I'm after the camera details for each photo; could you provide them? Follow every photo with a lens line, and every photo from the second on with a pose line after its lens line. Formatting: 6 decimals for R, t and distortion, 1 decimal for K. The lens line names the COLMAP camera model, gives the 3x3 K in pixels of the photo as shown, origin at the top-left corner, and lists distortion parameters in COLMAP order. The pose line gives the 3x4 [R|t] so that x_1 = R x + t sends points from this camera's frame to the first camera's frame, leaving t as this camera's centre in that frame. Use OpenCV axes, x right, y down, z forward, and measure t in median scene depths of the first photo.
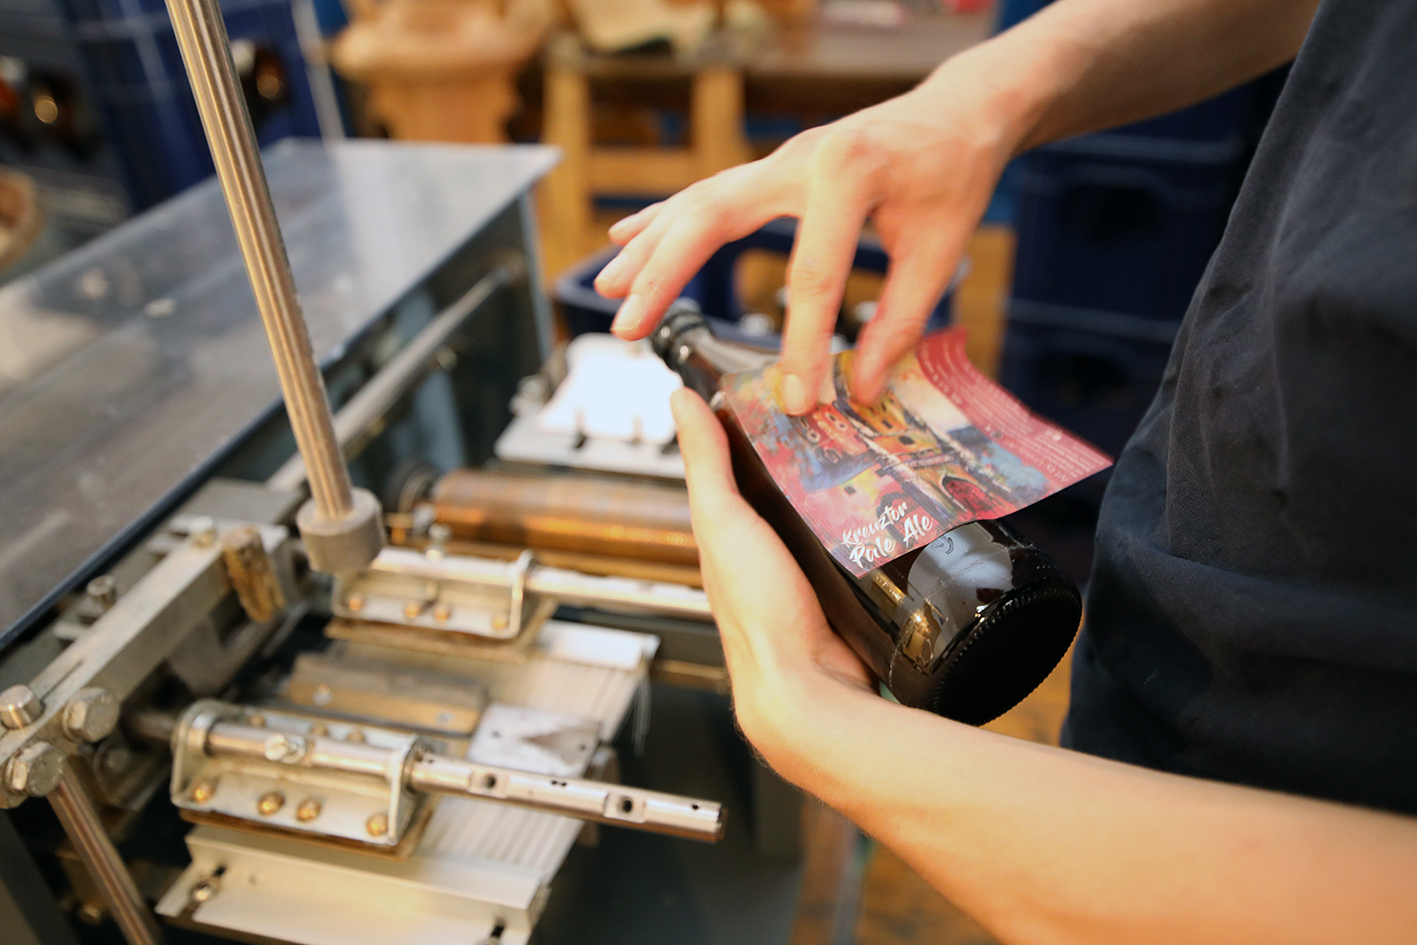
lens RADIAL K [[1078.1, 0, 711.5], [0, 1078.1, 470.7], [0, 0, 1]] dist [0.014380, 0.012488]
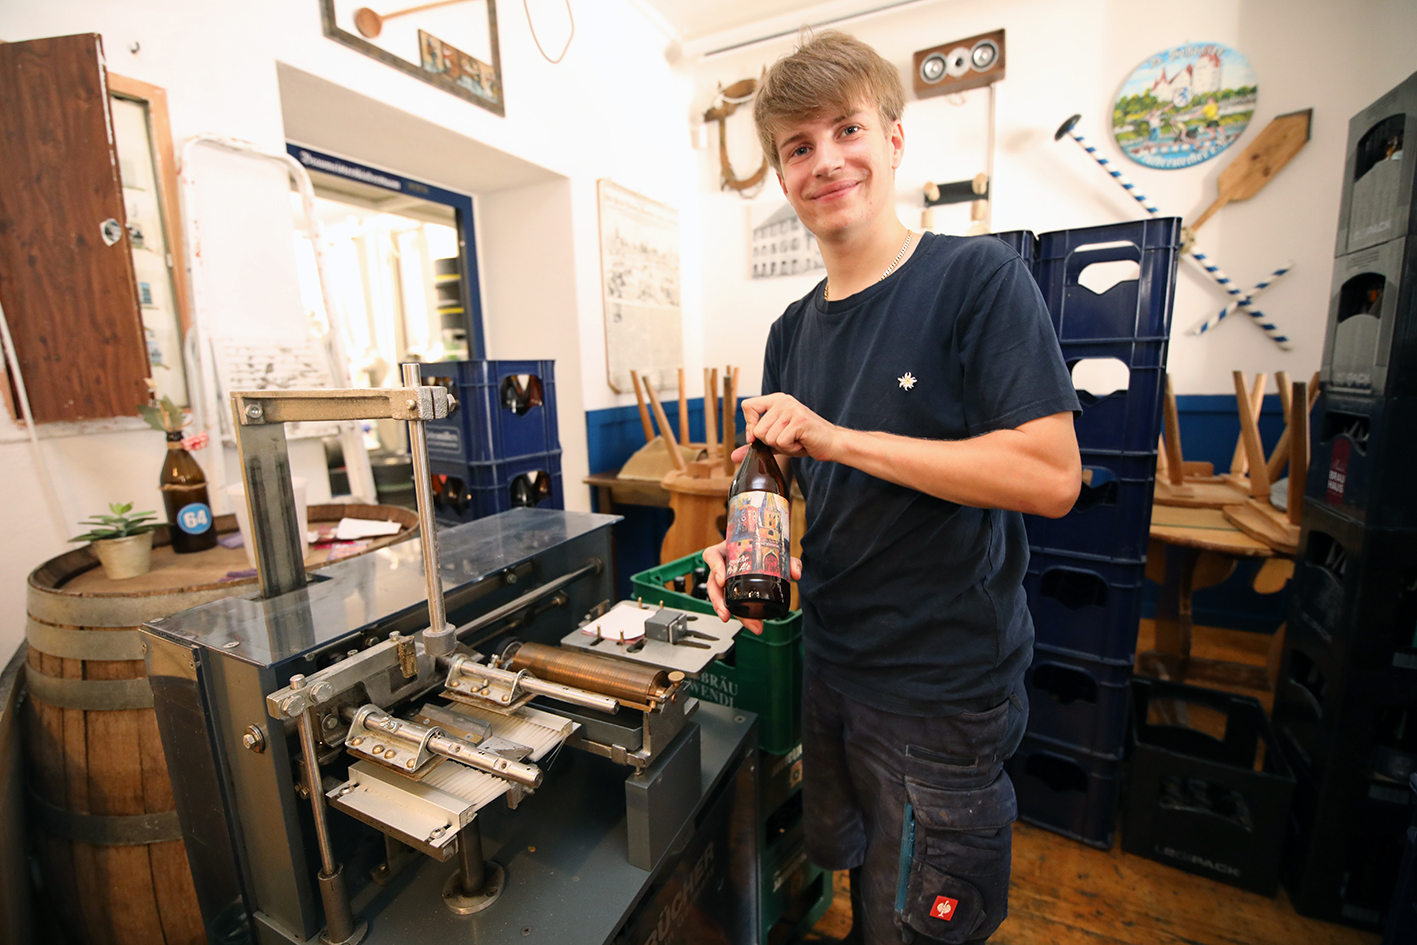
lens RADIAL K [[612.6, 0, 705.6], [0, 612.6, 471.7], [0, 0, 1]] dist [-0.003842, -0.000315]
pose [[0.975744, 0.040708, -0.215097, 0.477551], [-0.121740, 0.917518, -0.378604, 0.140618], [0.181943, 0.395606, 0.900218, -0.279410]]
